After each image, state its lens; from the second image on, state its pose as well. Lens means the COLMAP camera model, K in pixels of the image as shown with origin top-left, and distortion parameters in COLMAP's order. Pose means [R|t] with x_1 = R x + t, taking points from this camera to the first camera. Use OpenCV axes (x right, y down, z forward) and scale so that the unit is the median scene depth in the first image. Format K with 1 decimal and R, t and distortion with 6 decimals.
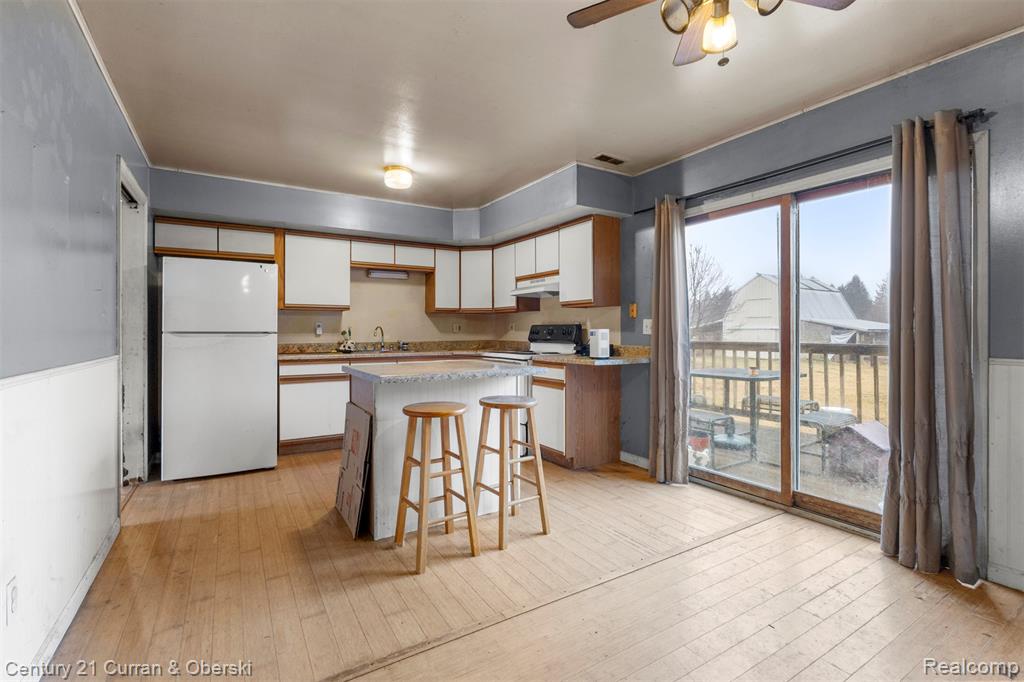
lens RADIAL K [[461.9, 0, 511.8], [0, 461.9, 333.8], [0, 0, 1]] dist [-0.010712, -0.000066]
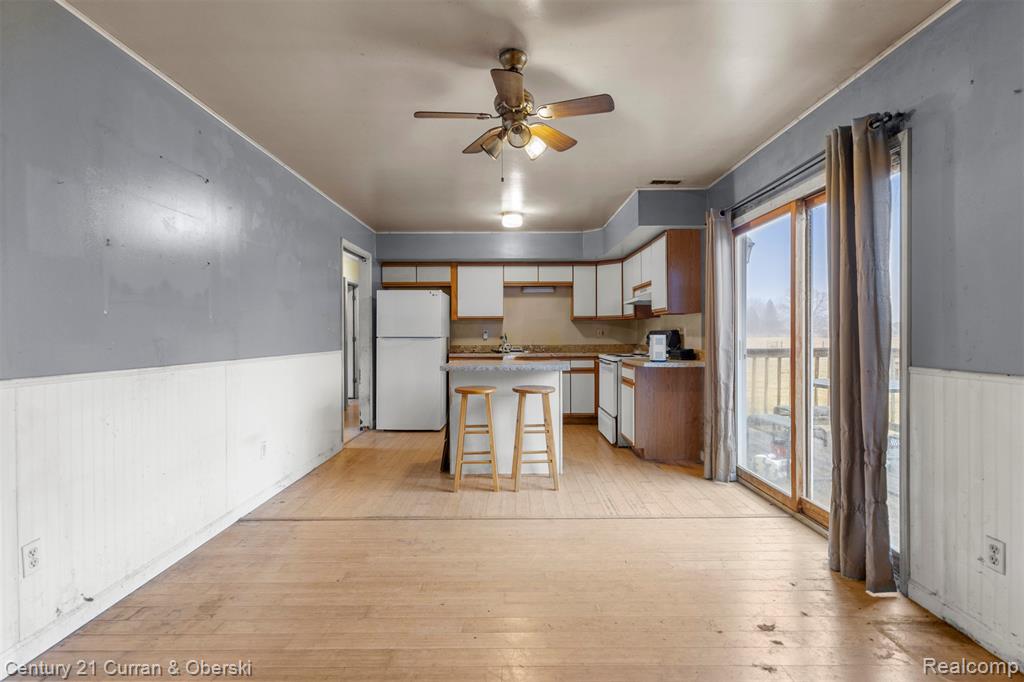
lens RADIAL K [[475.8, 0, 512.0], [0, 475.8, 341.0], [0, 0, 1]] dist [-0.013893, 0.000167]
pose [[0.851879, 0.005970, -0.523704, 0.452332], [-0.001929, 0.999964, 0.008261, -0.004117], [0.523735, -0.006027, 0.851860, -0.150505]]
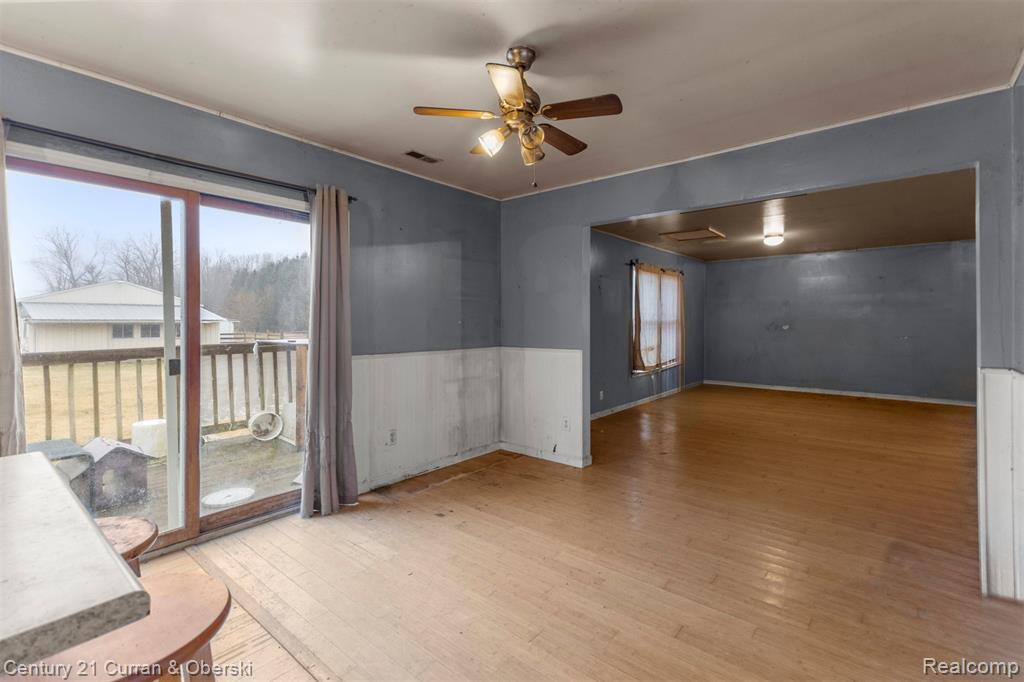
lens RADIAL K [[447.2, 0, 512.4], [0, 447.2, 334.7], [0, 0, 1]] dist [0.001598, 0.000181]
pose [[-0.325375, -0.029065, 0.945138, -0.315626], [0.004802, 0.999464, 0.032389, -0.037998], [-0.945573, 0.015077, -0.325061, 0.509767]]
